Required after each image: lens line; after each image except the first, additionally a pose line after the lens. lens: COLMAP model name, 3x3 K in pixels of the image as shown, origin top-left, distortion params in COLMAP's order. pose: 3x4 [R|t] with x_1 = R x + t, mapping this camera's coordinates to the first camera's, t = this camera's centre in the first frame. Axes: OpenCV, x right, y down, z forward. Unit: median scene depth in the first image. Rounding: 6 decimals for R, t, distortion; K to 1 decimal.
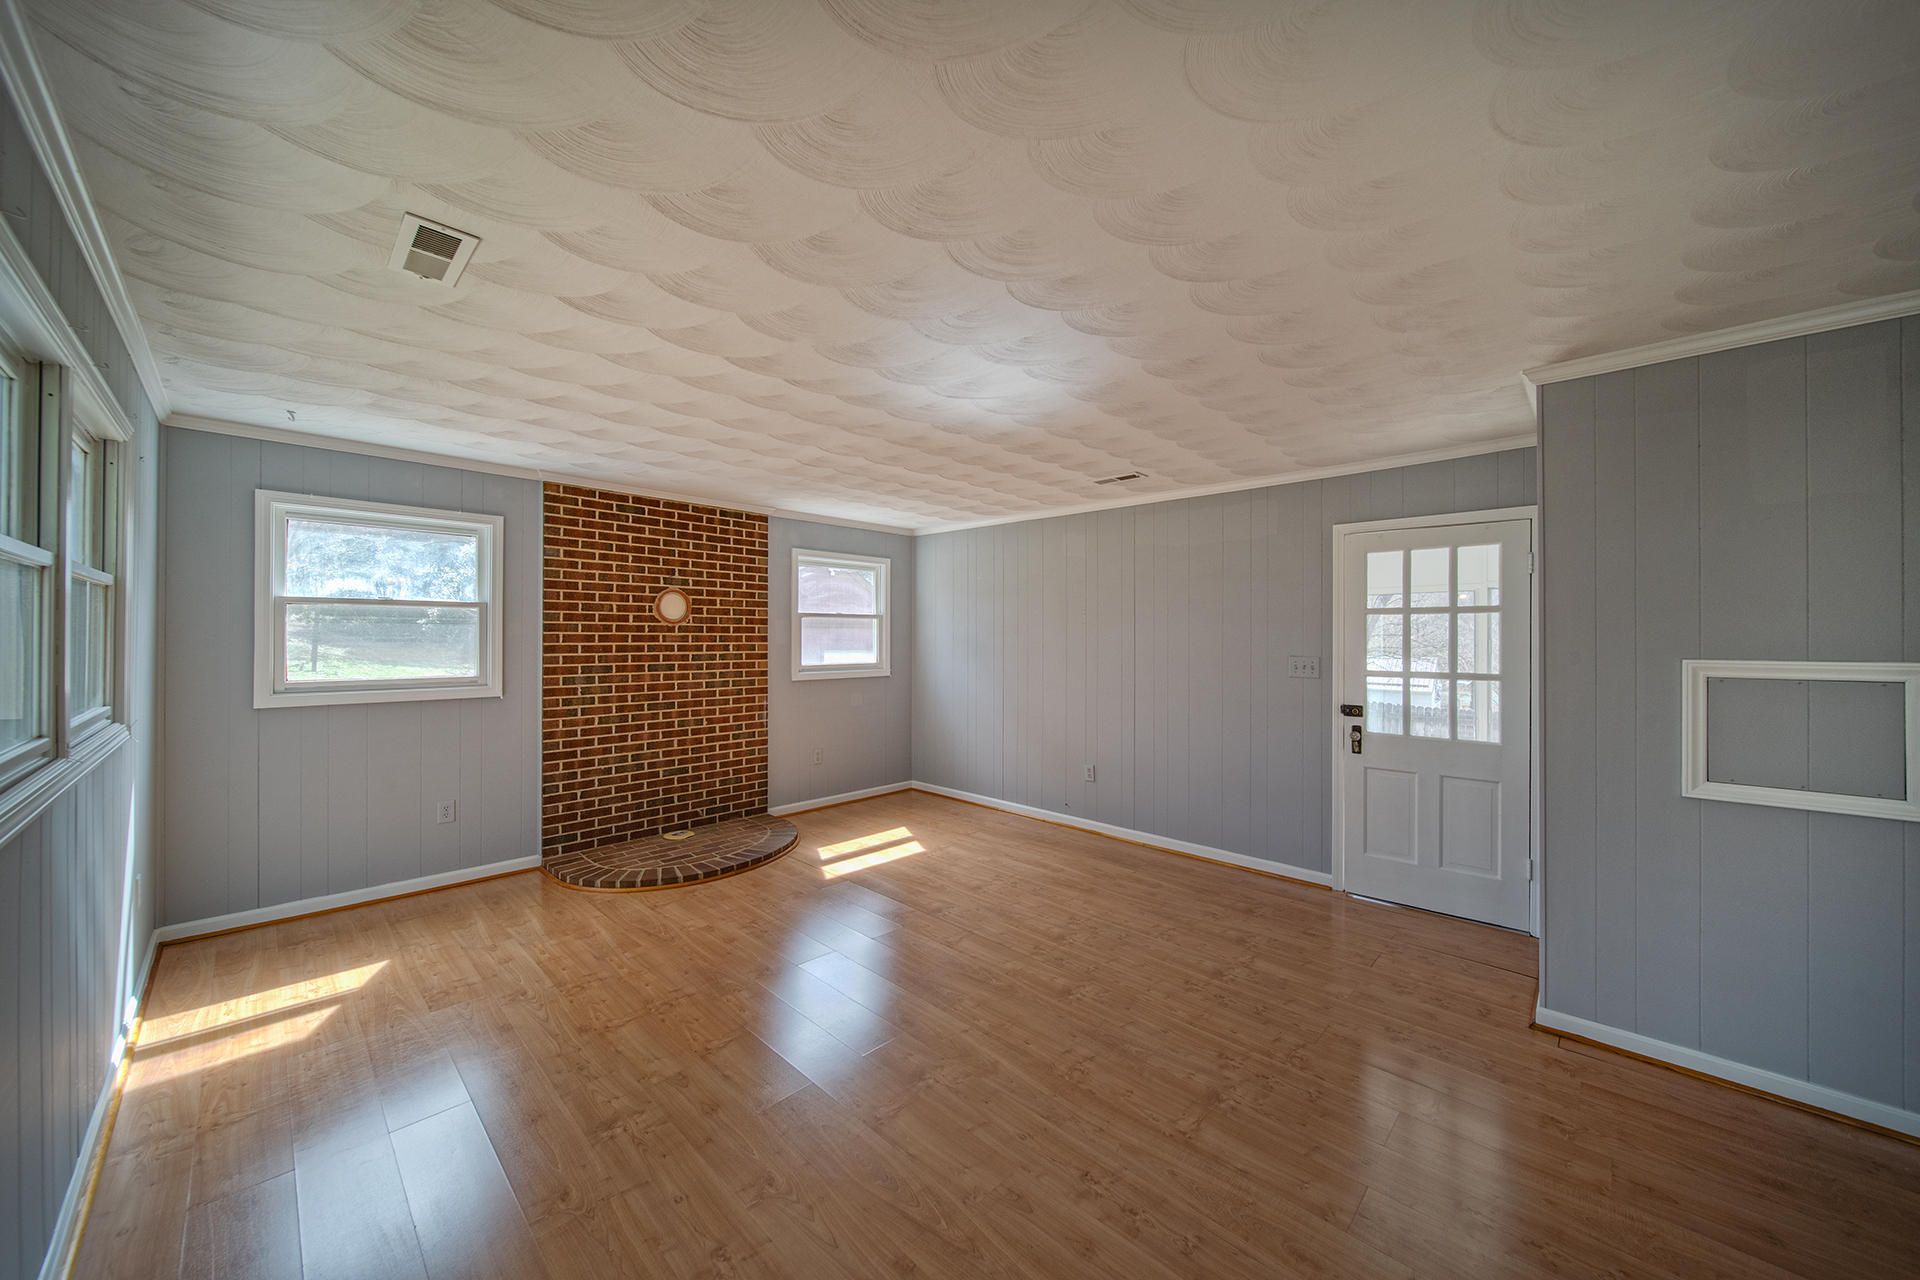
lens RADIAL K [[679.3, 0, 956.9], [0, 679.3, 637.2], [0, 0, 1]] dist [-0.000230, -0.000049]
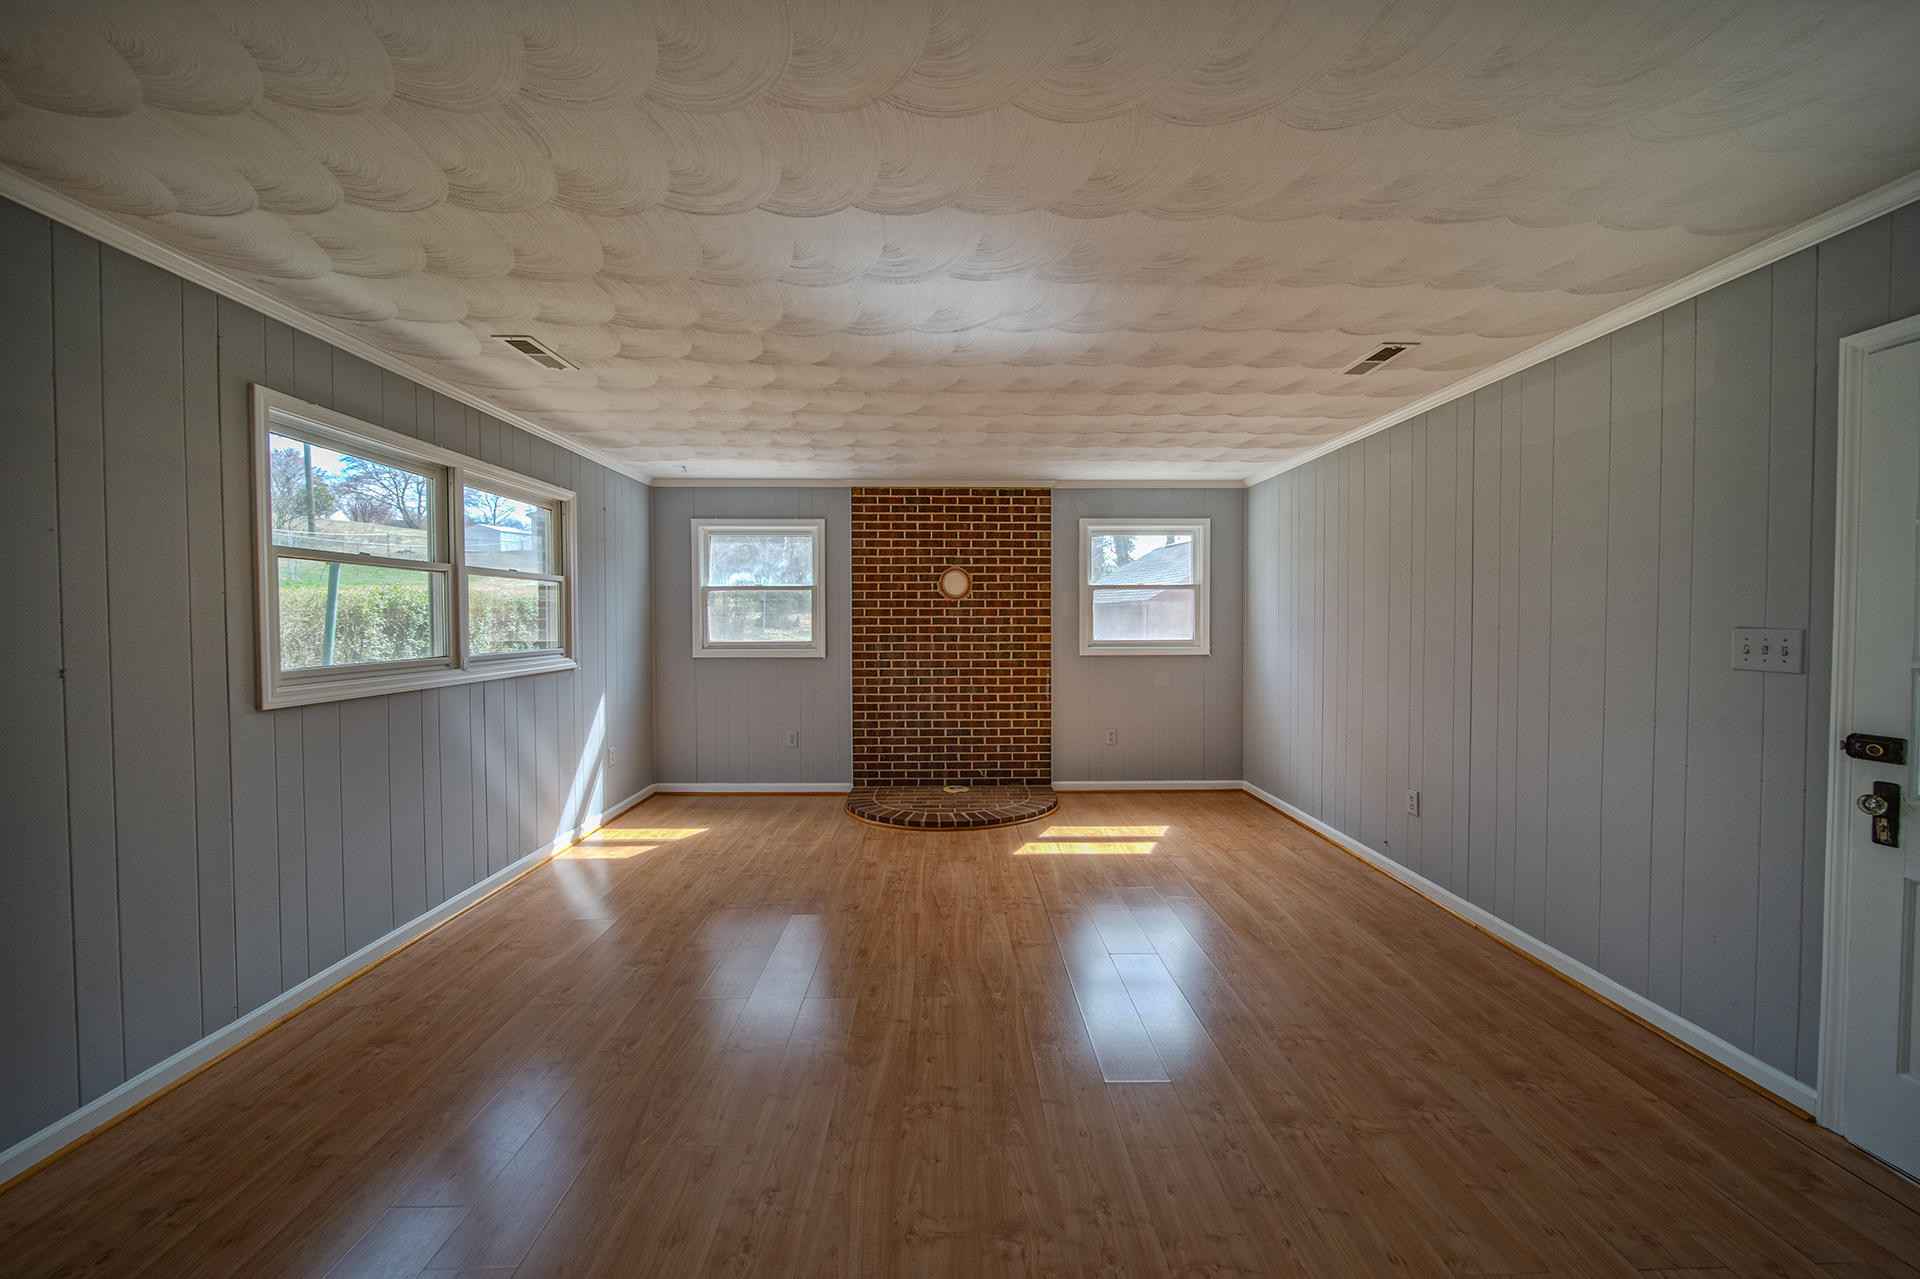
lens RADIAL K [[686.9, 0, 957.2], [0, 686.9, 636.9], [0, 0, 1]] dist [0.000318, -0.000068]
pose [[0.710473, 0.011330, -0.703633, 0.386104], [0.005808, 0.999742, 0.021963, 0.018070], [0.703701, -0.019691, 0.710224, 0.212146]]
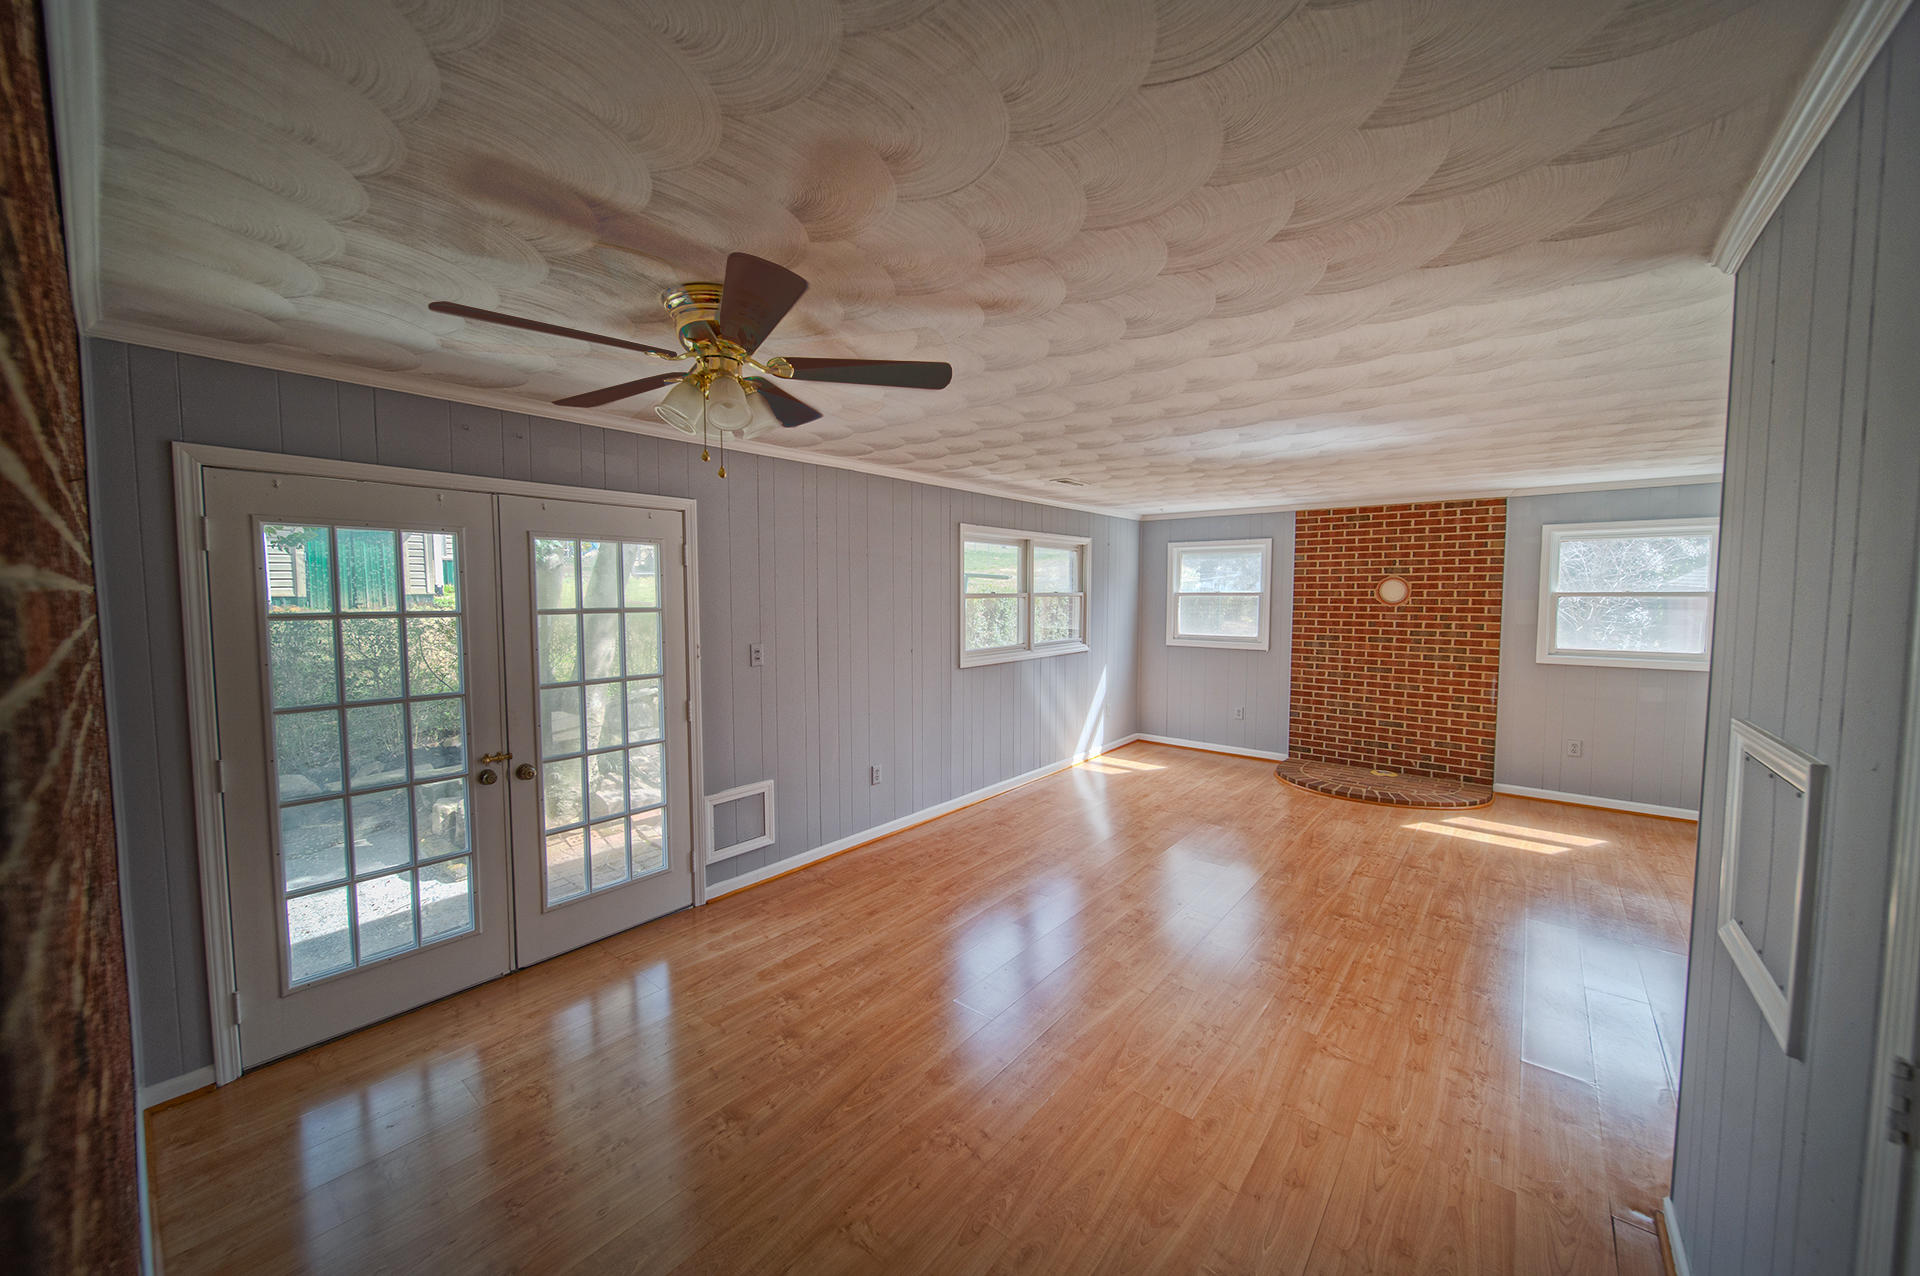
lens RADIAL K [[688.7, 0, 954.7], [0, 688.7, 634.5], [0, 0, 1]] dist [-0.007164, -0.000113]
pose [[0.074067, 0.056920, -0.995628, 0.794375], [0.000818, 0.998366, 0.057138, -0.039183], [0.997253, -0.005046, 0.073899, 0.118051]]
